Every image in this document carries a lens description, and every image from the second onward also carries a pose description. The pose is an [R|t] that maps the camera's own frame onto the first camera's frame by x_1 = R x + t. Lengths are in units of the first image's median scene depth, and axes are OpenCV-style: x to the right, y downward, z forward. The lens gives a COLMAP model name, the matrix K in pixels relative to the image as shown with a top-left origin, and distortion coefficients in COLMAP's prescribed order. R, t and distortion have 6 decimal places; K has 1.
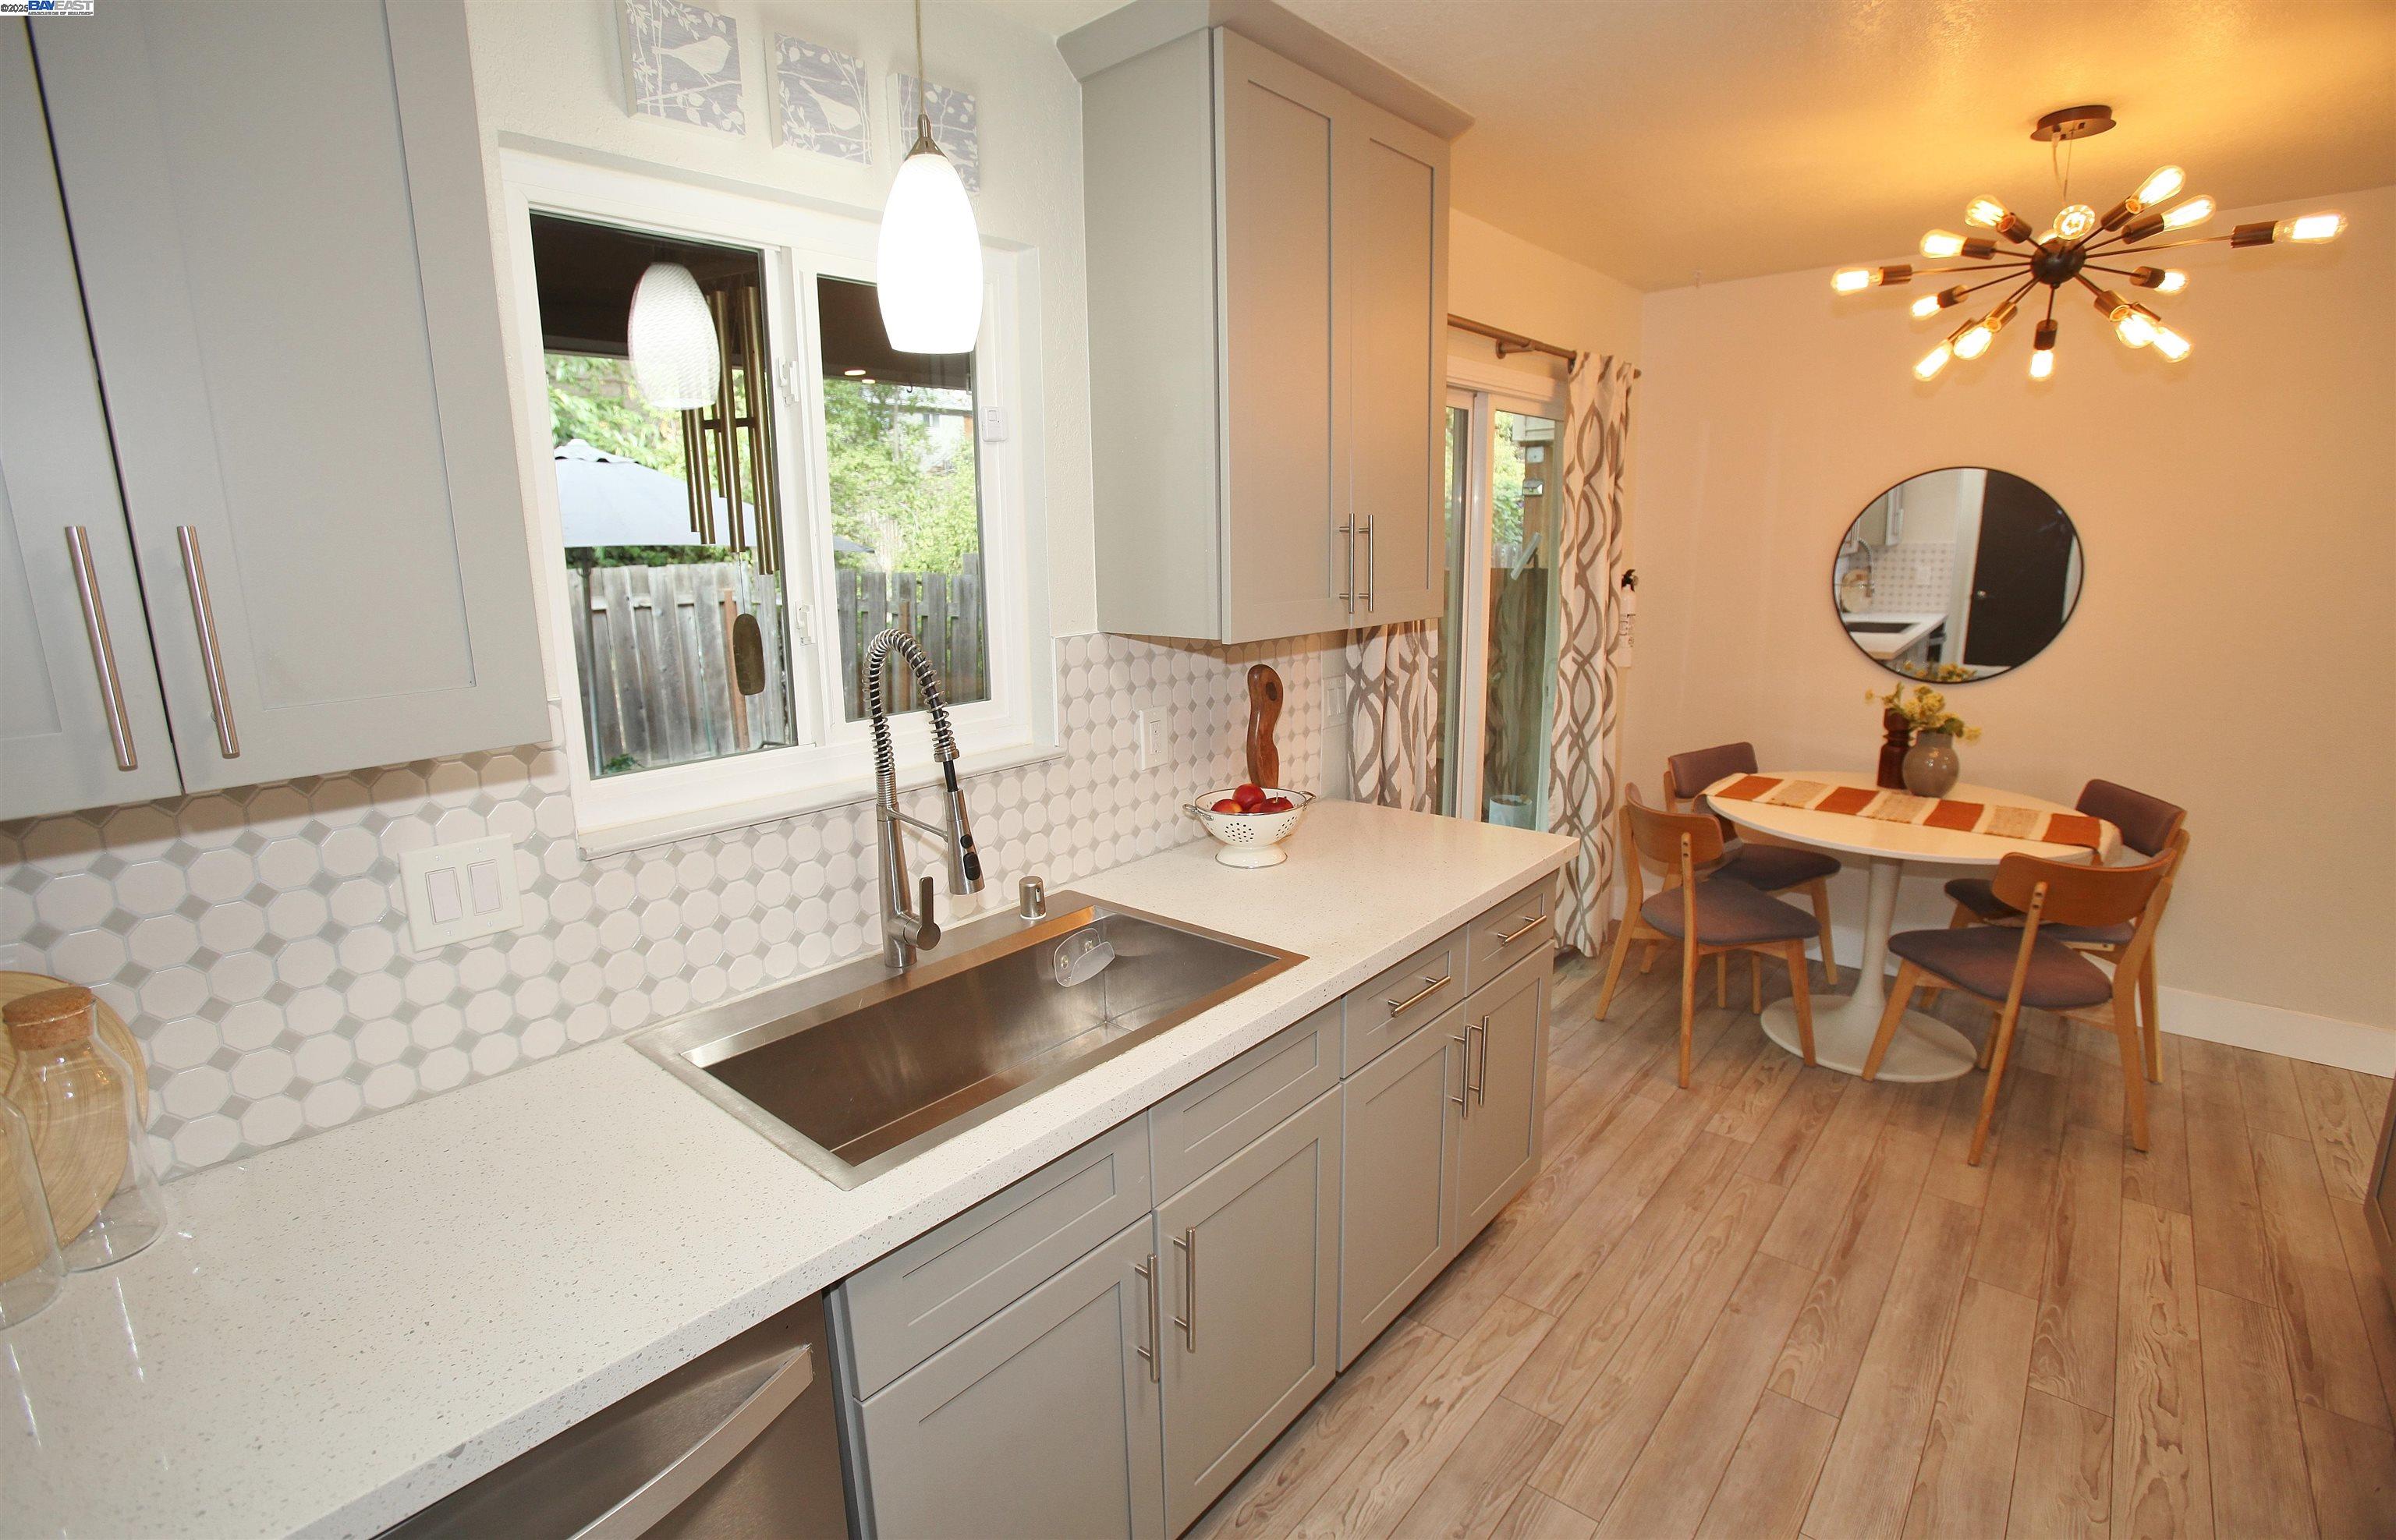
lens RADIAL K [[1114.3, 0, 1198.0], [0, 1114.3, 770.0], [0, 0, 1]] dist [-0.050699, 0.017809]
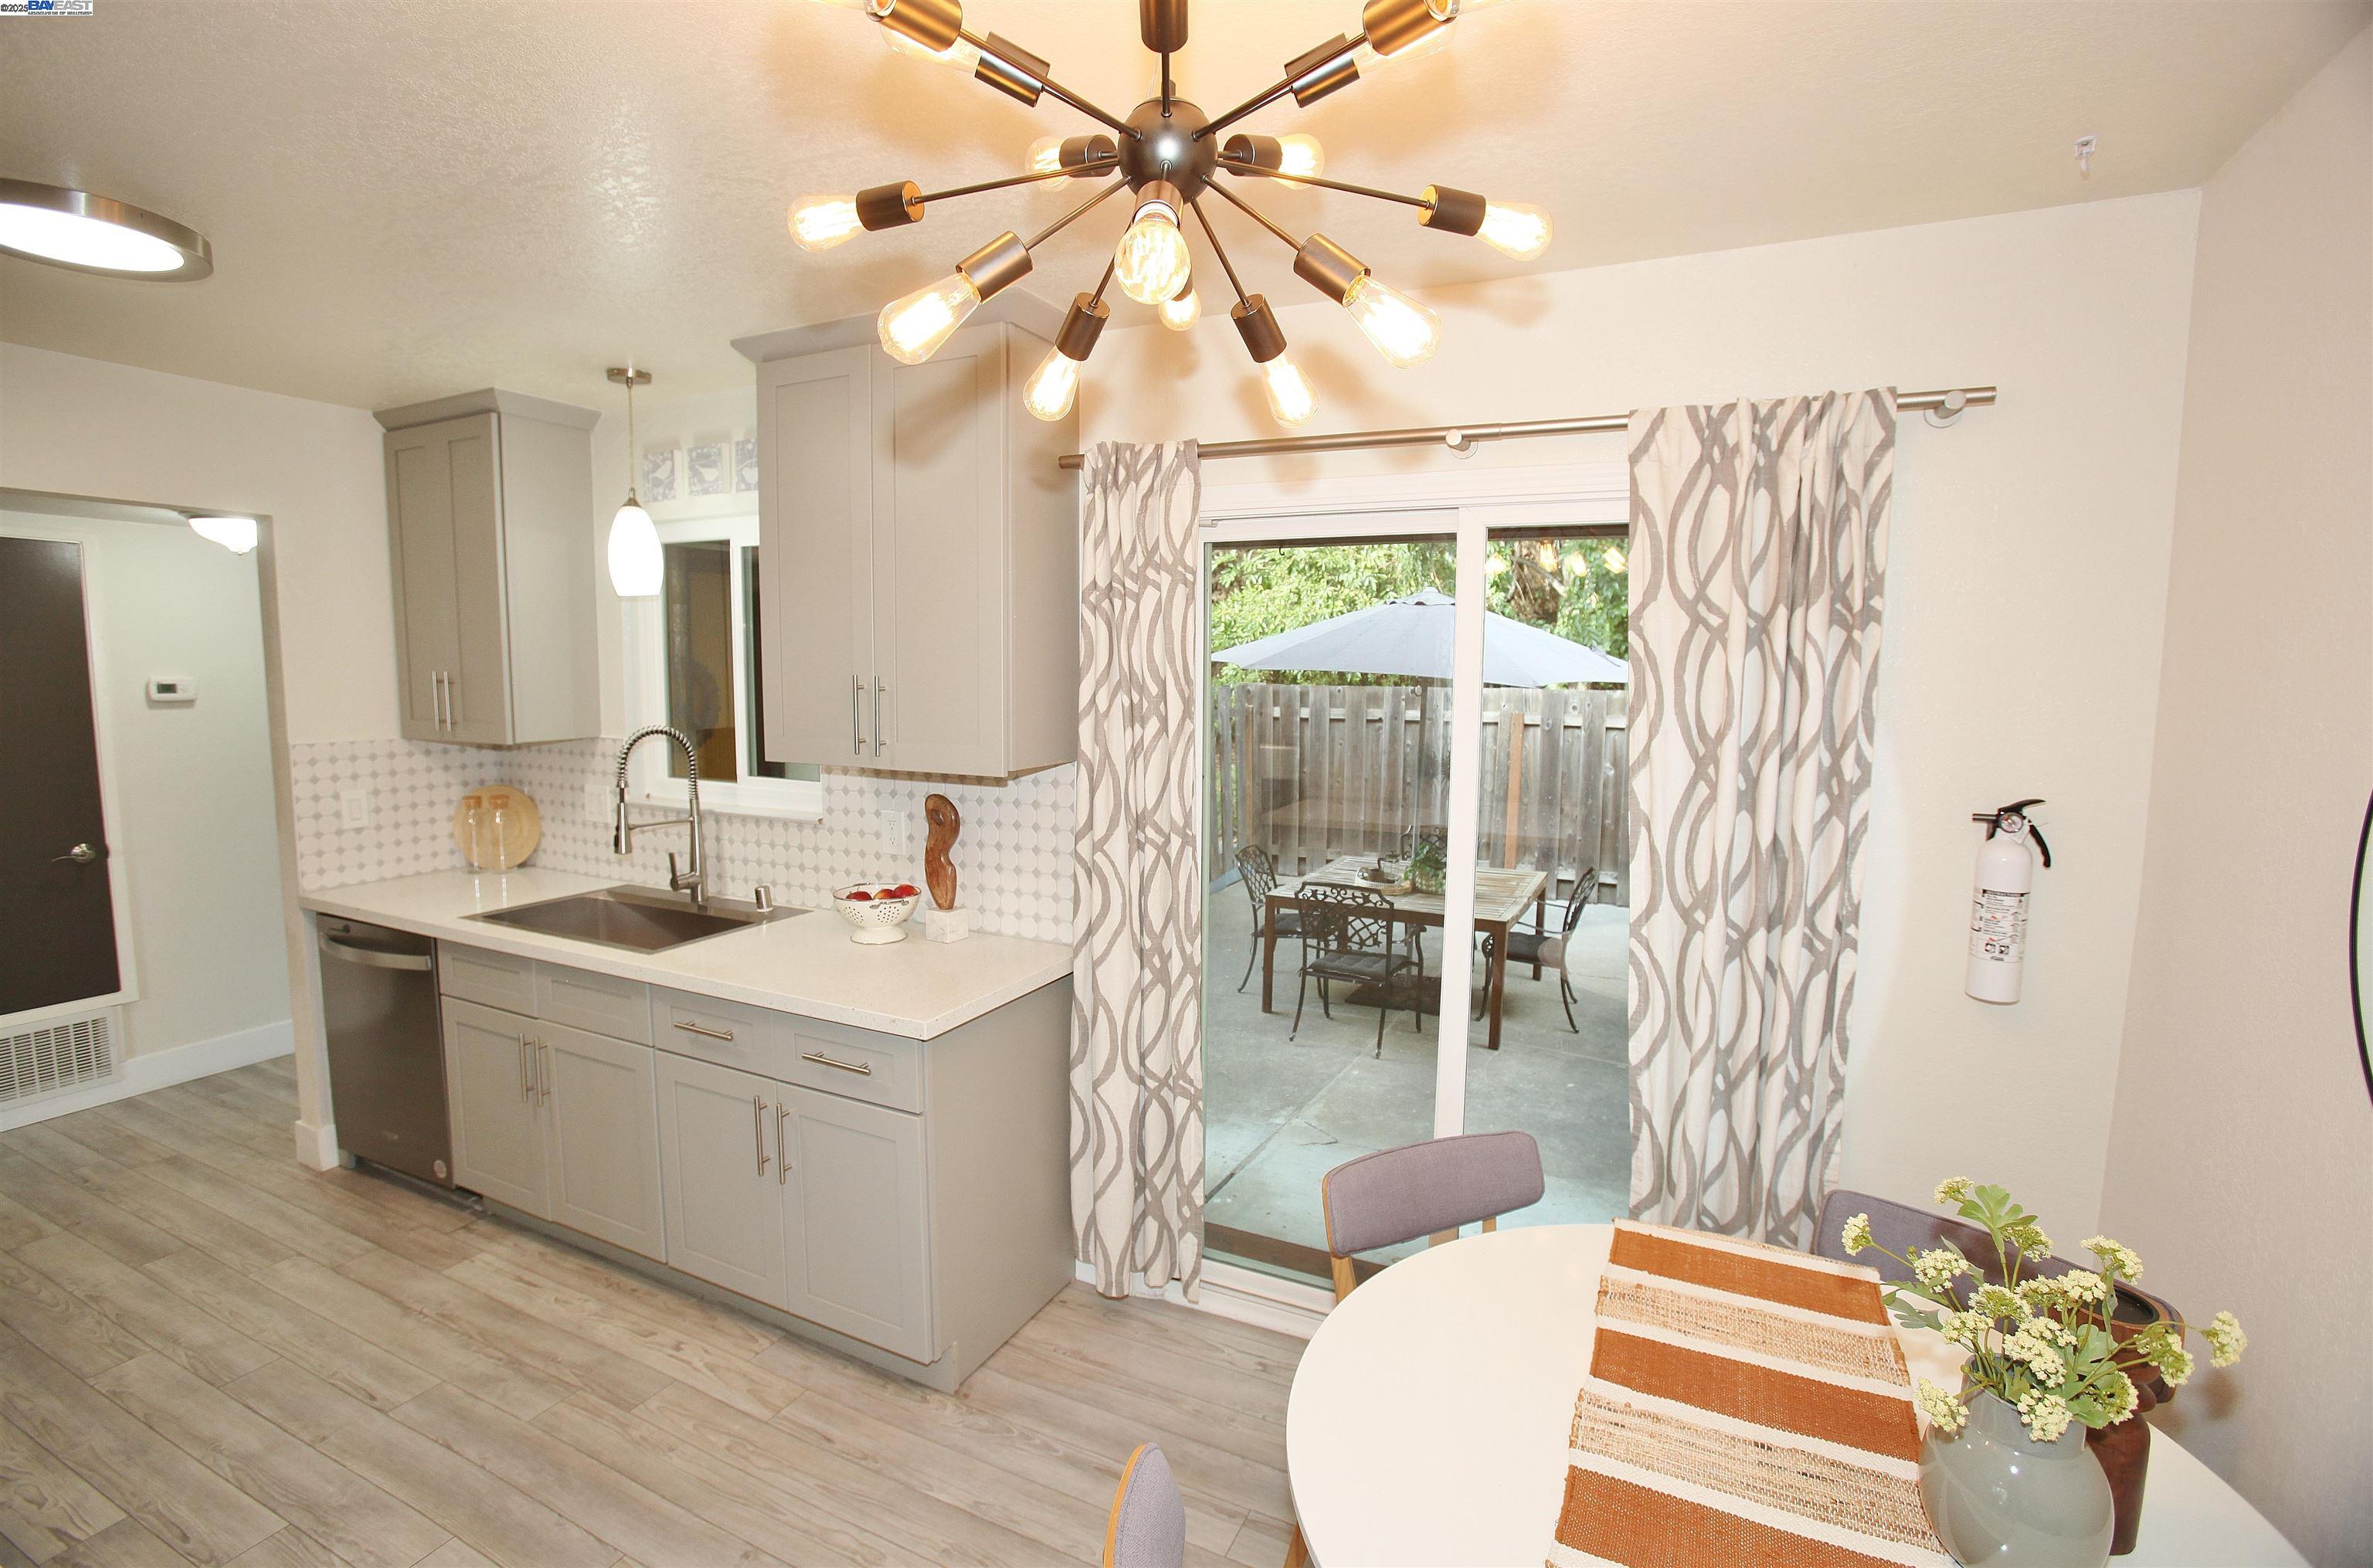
lens RADIAL K [[1105.1, 0, 1183.9], [0, 1105.1, 772.3], [0, 0, 1]] dist [-0.071401, 0.038485]
pose [[0.262071, 0.133484, -0.955772, 1.020396], [-0.222234, 0.972118, 0.074831, -0.216894], [0.939112, 0.192794, 0.284428, 0.721083]]
